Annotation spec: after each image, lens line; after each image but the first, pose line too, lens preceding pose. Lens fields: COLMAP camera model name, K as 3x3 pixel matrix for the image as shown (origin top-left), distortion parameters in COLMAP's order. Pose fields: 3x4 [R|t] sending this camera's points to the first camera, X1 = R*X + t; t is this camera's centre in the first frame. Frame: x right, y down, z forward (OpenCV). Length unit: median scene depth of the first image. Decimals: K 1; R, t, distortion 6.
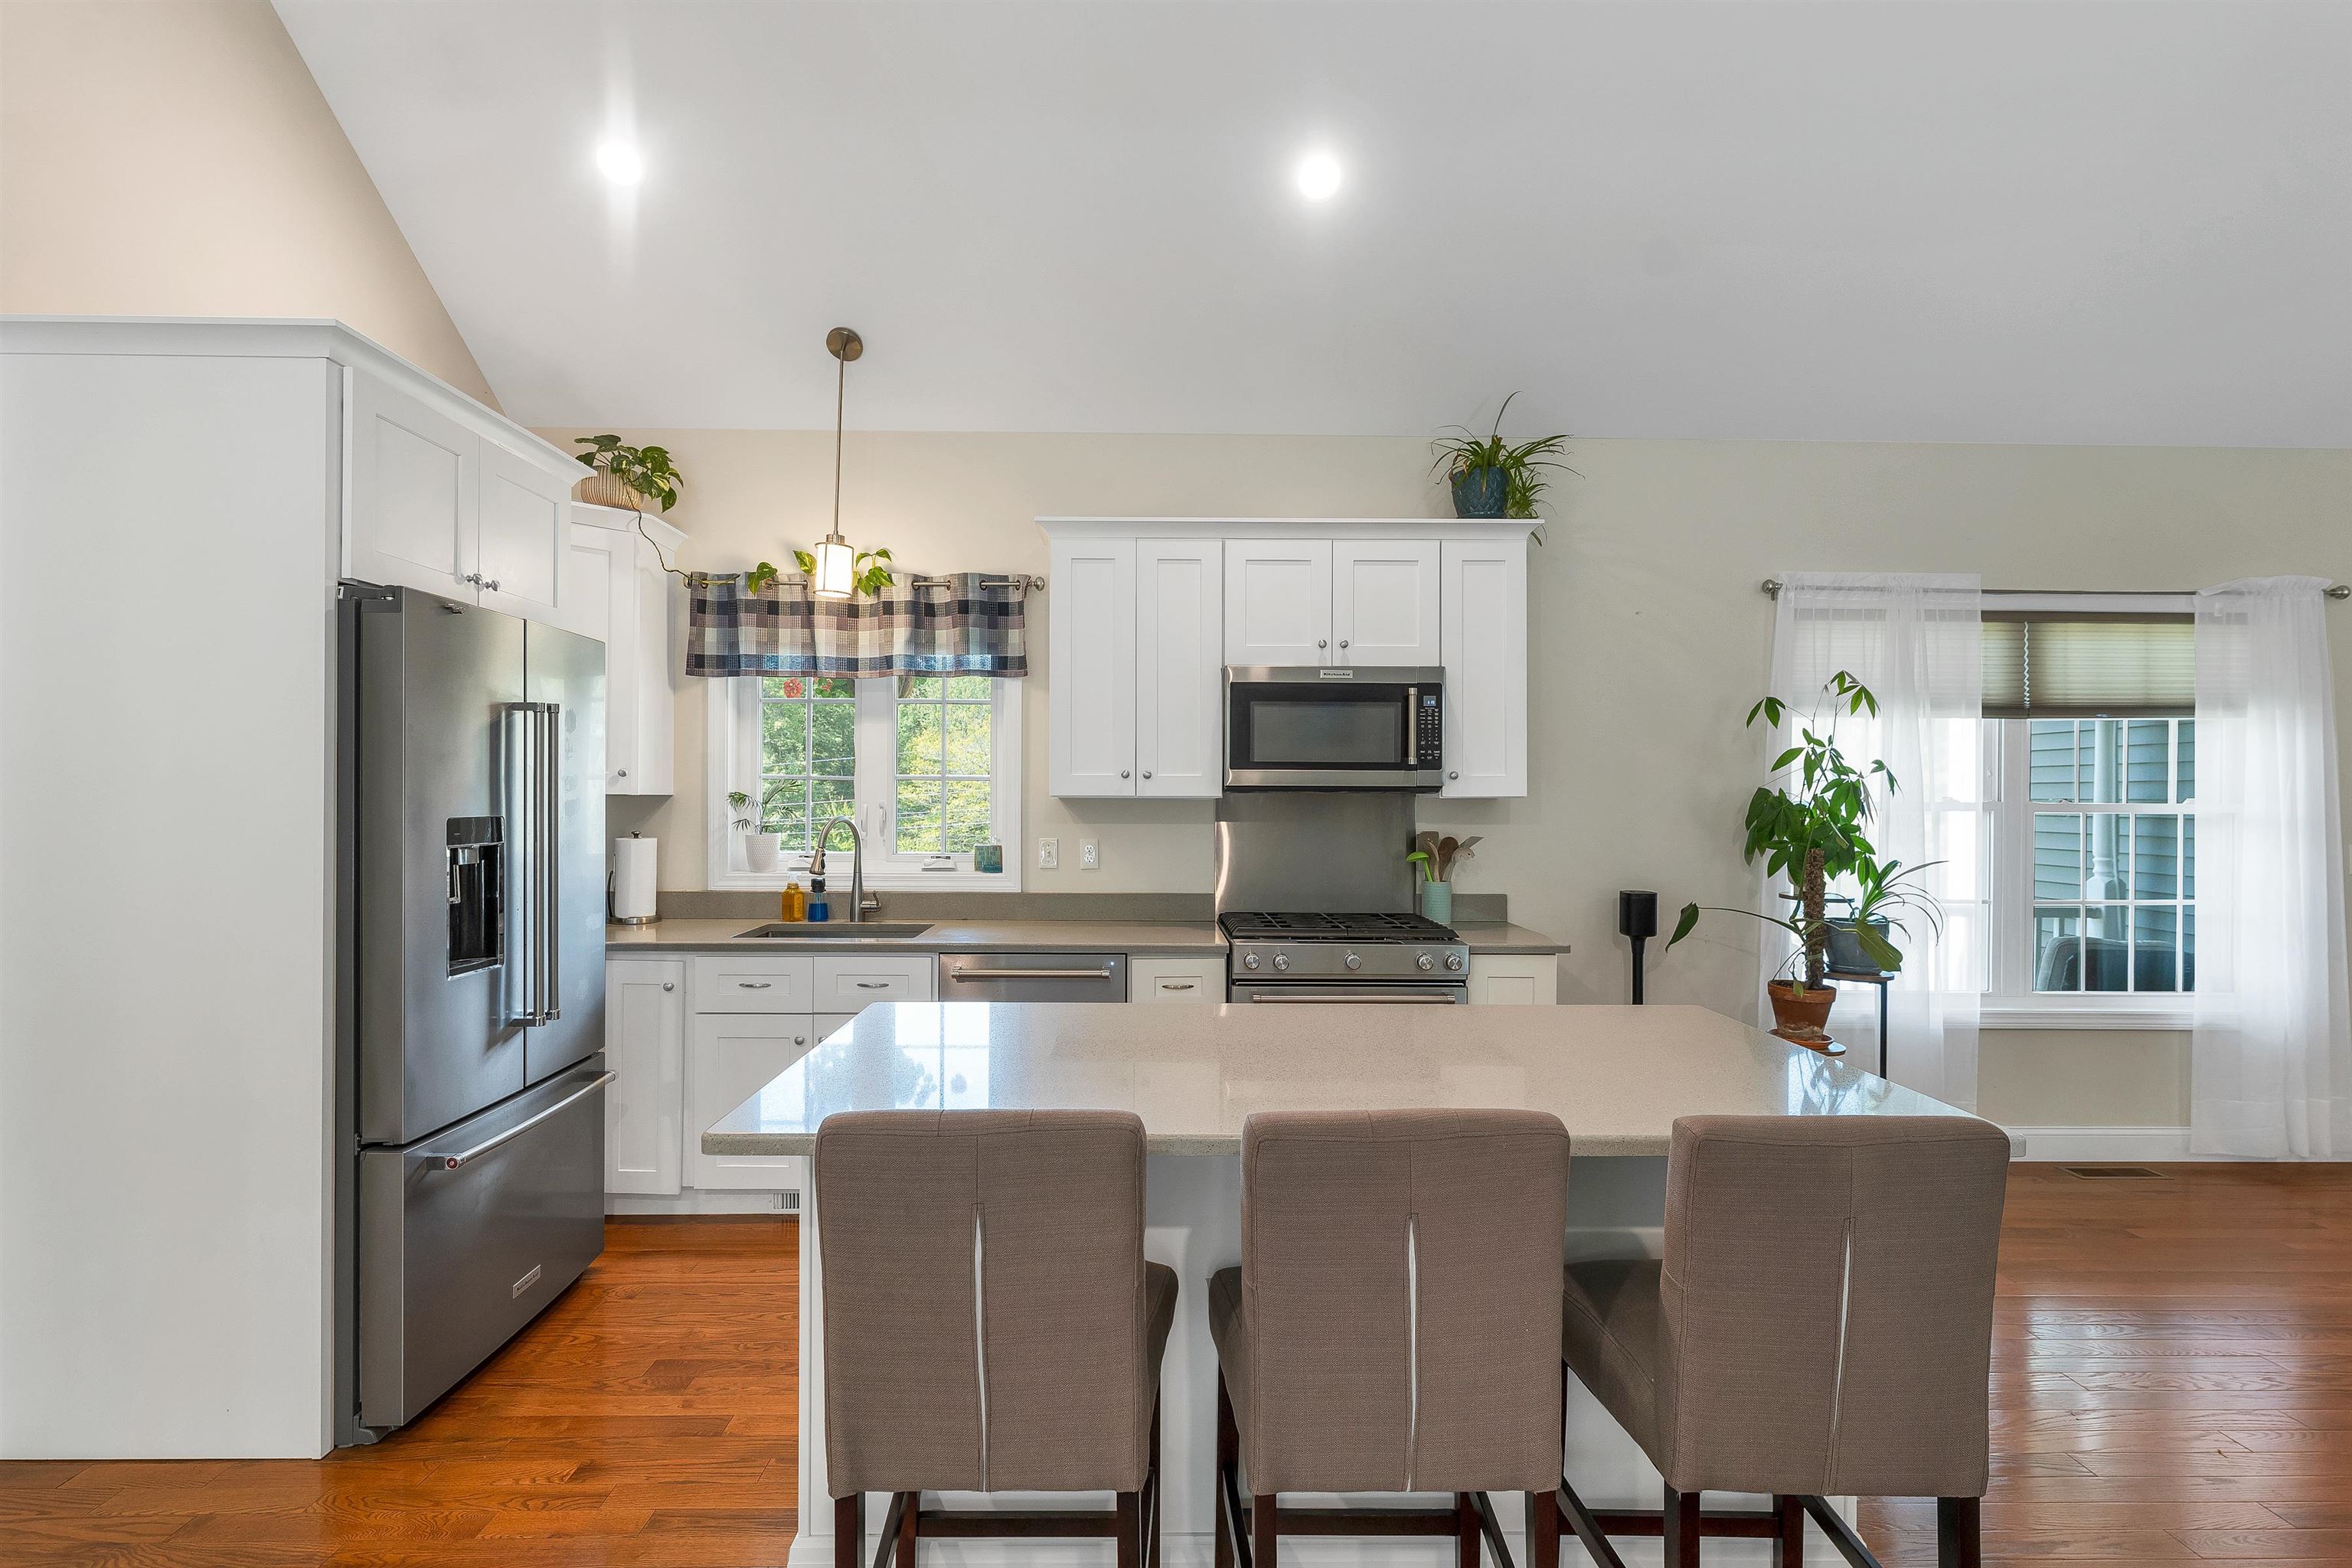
lens RADIAL K [[1121.4, 0, 1171.8], [0, 1121.4, 794.7], [0, 0, 1]] dist [0.003101, 0.000428]
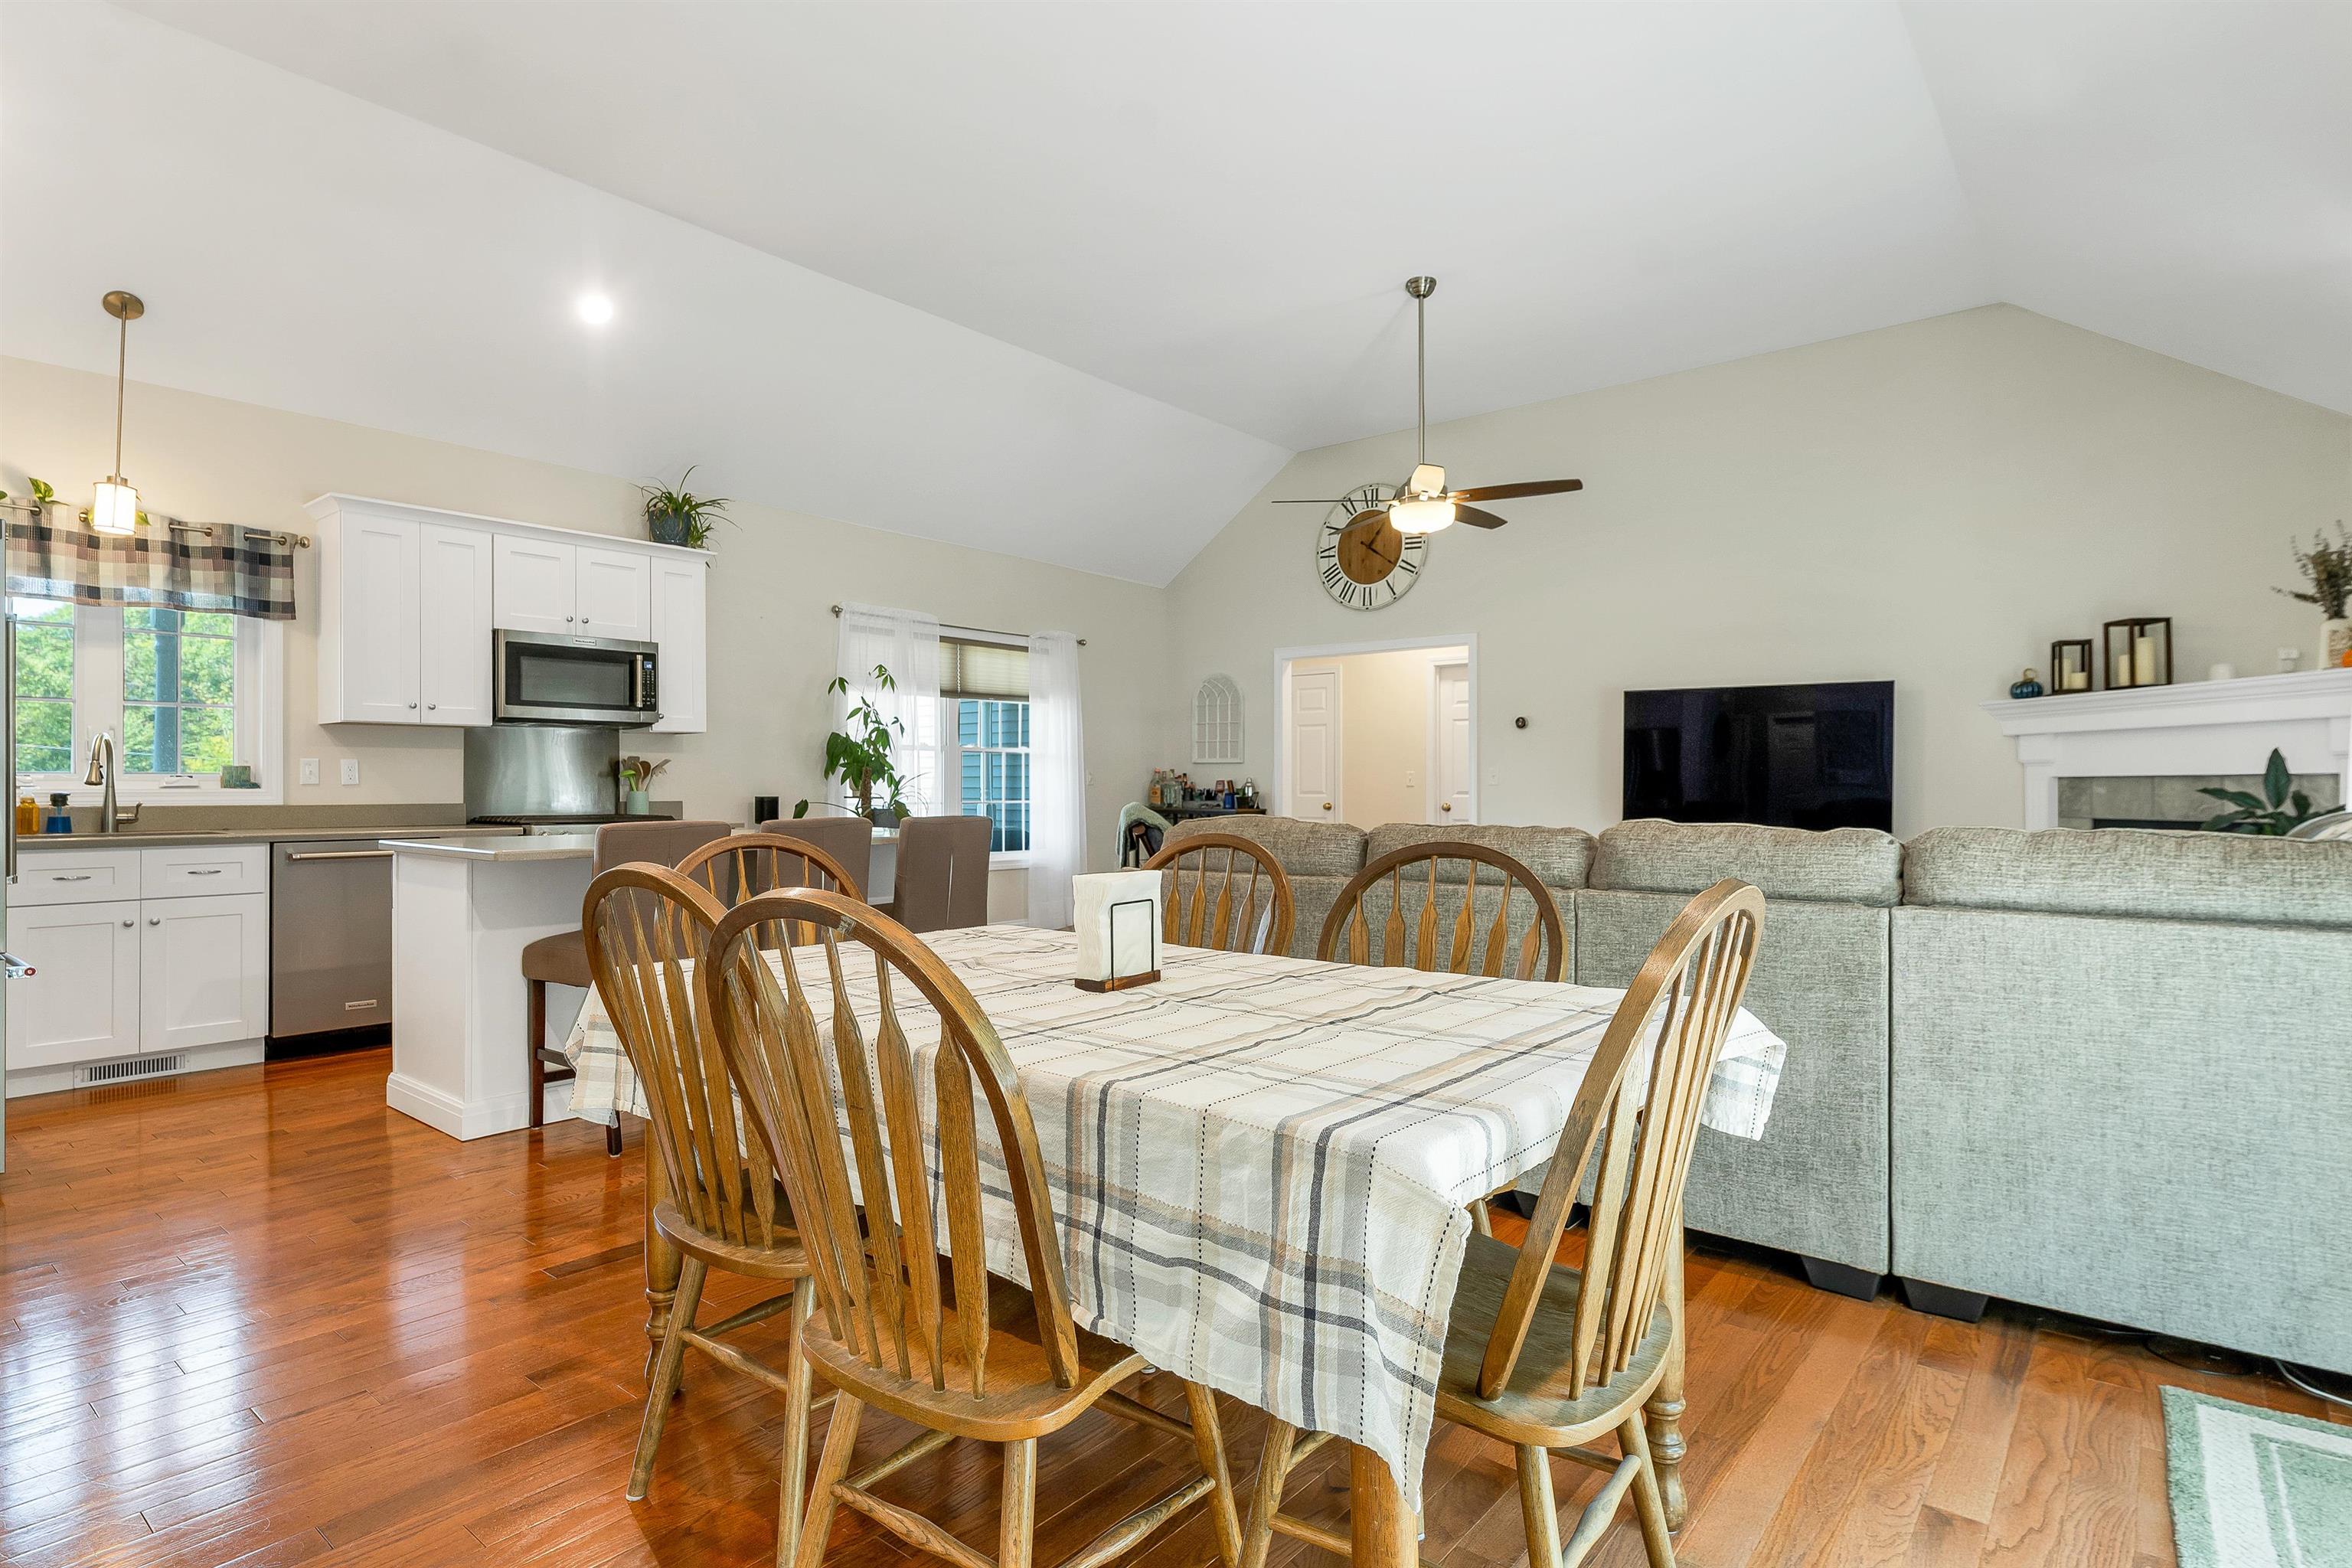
lens RADIAL K [[1209.1, 0, 1165.8], [0, 1209.1, 778.6], [0, 0, 1]] dist [0.002614, -0.000104]
pose [[0.655970, -0.000986, 0.754787, -0.489856], [0.005013, 0.999983, -0.003051, 0.069340], [-0.754771, 0.005785, 0.655963, -0.523057]]
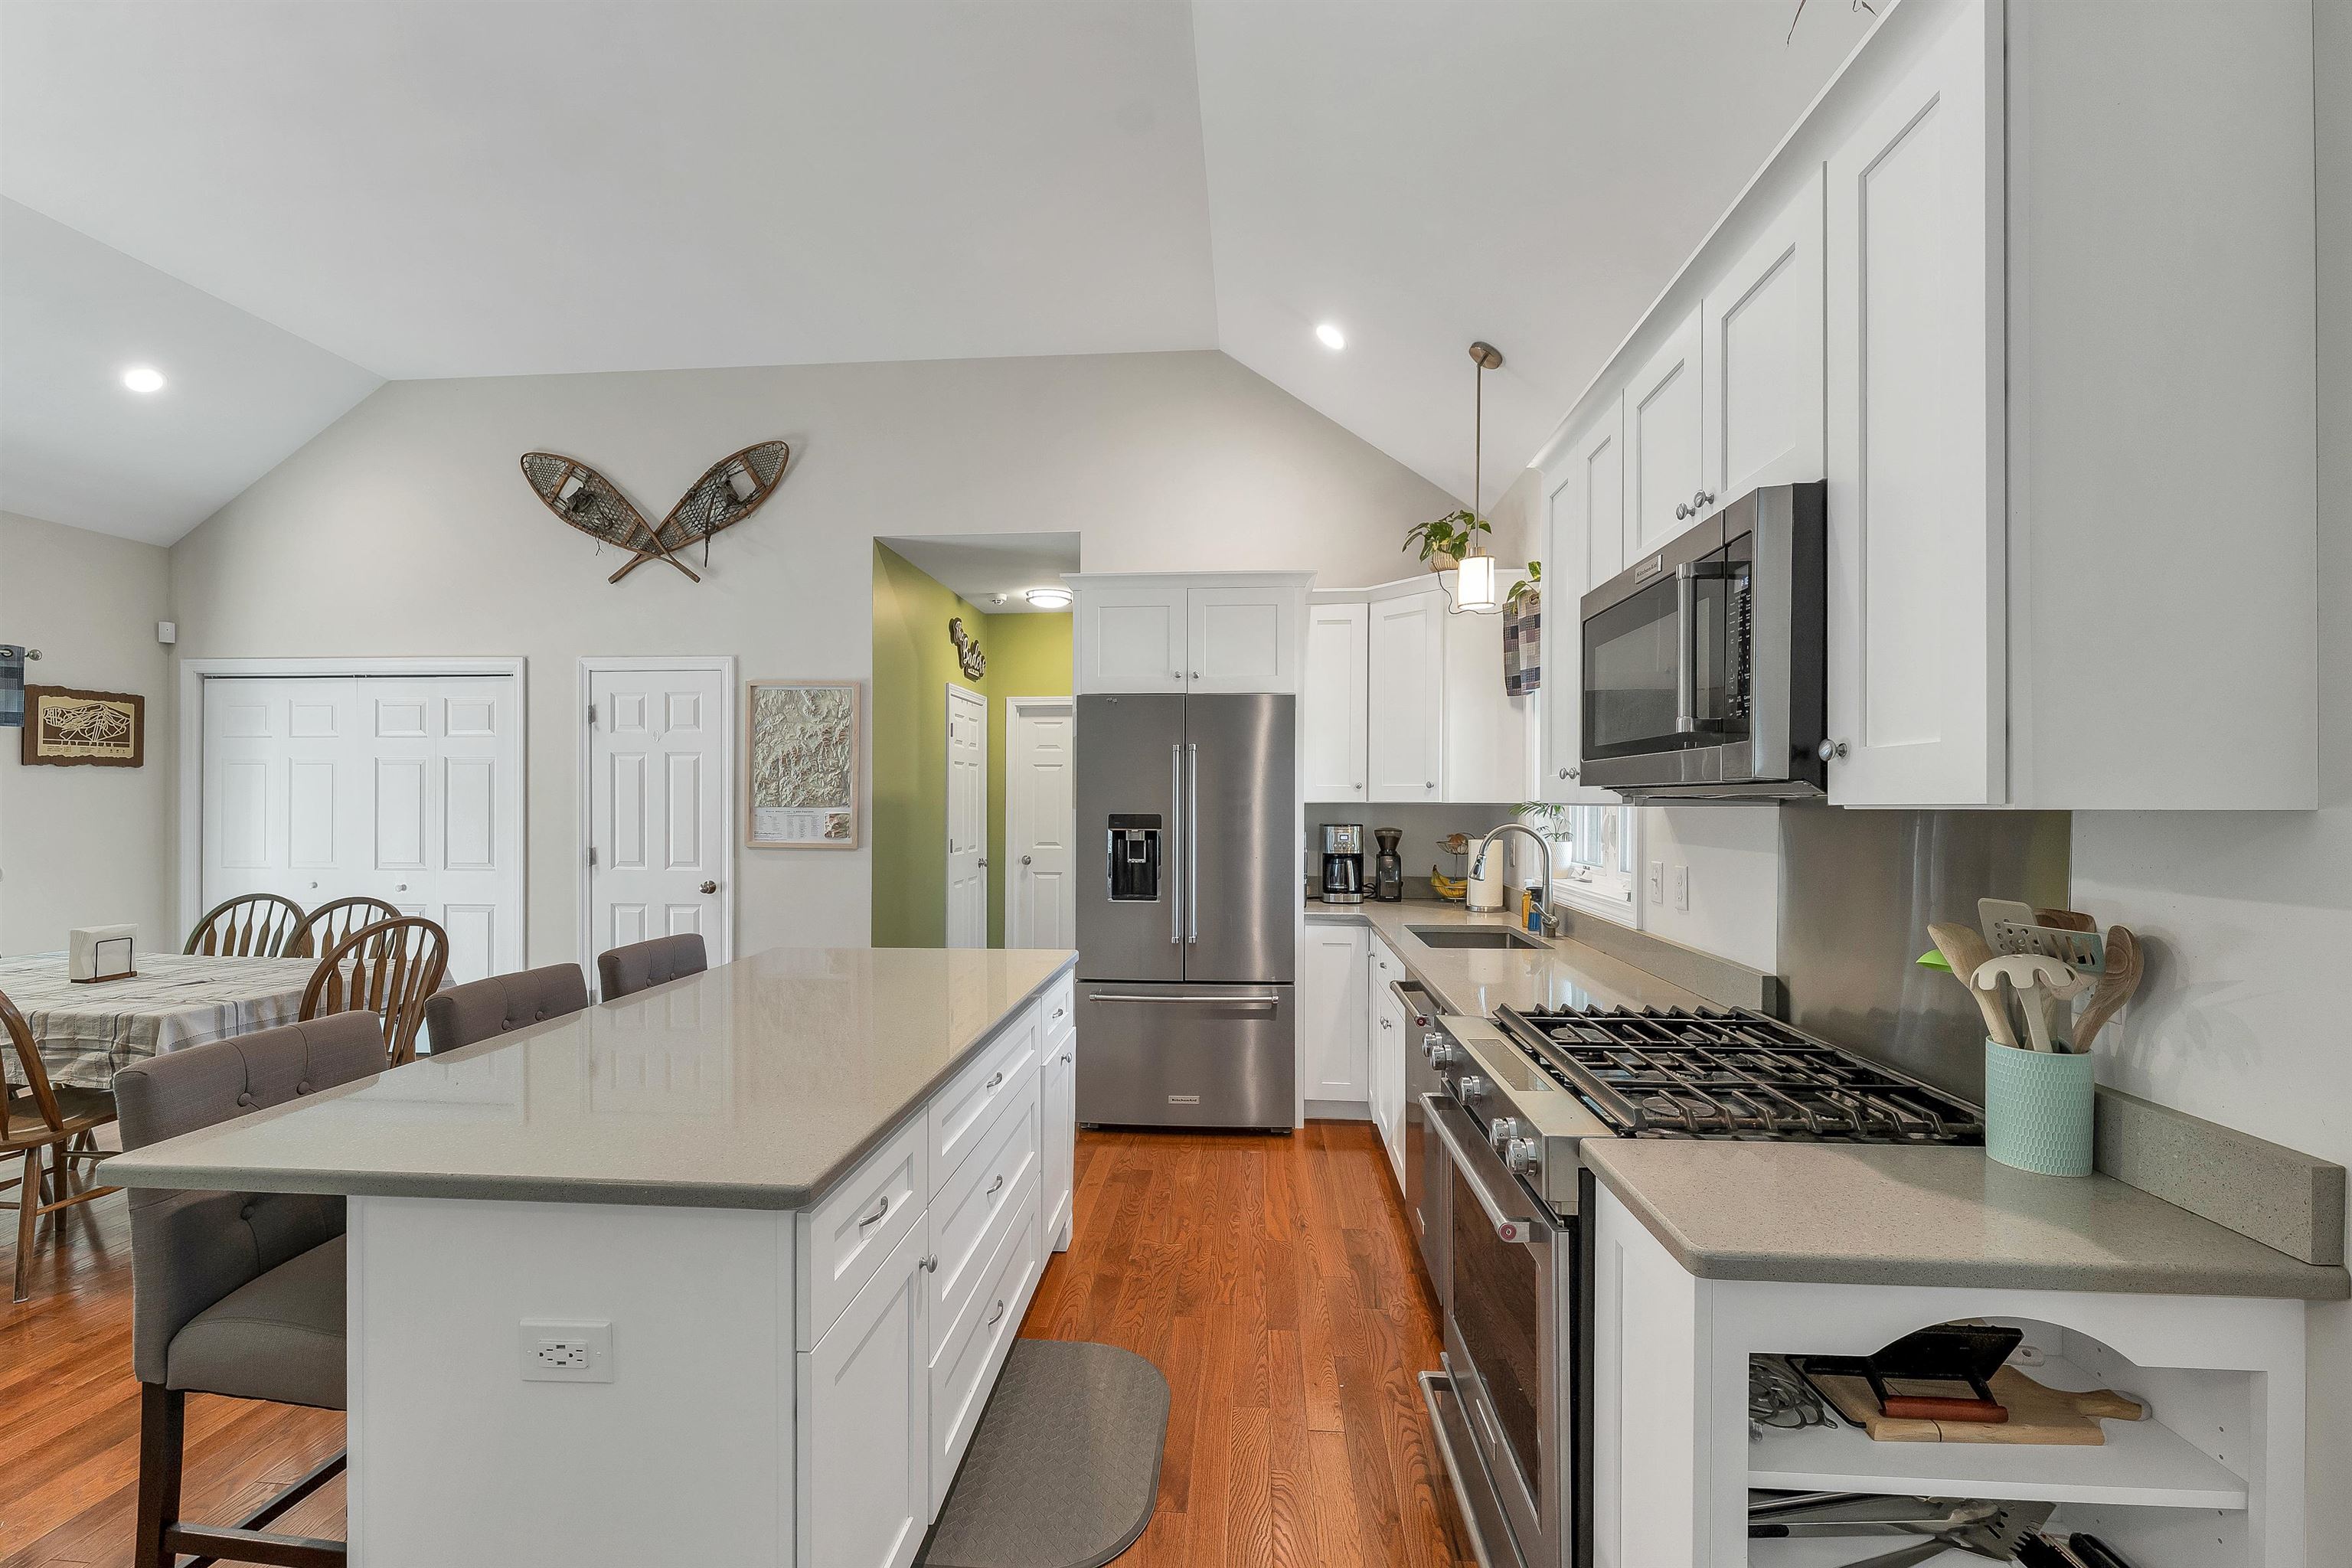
lens RADIAL K [[986.5, 0, 1172.4], [0, 986.5, 797.7], [0, 0, 1]] dist [0.000632, -0.000056]
pose [[-0.102312, -0.005619, -0.994736, 0.580907], [-0.002671, 0.999982, -0.005374, 0.001804], [0.994749, 0.002107, -0.102326, 0.767539]]
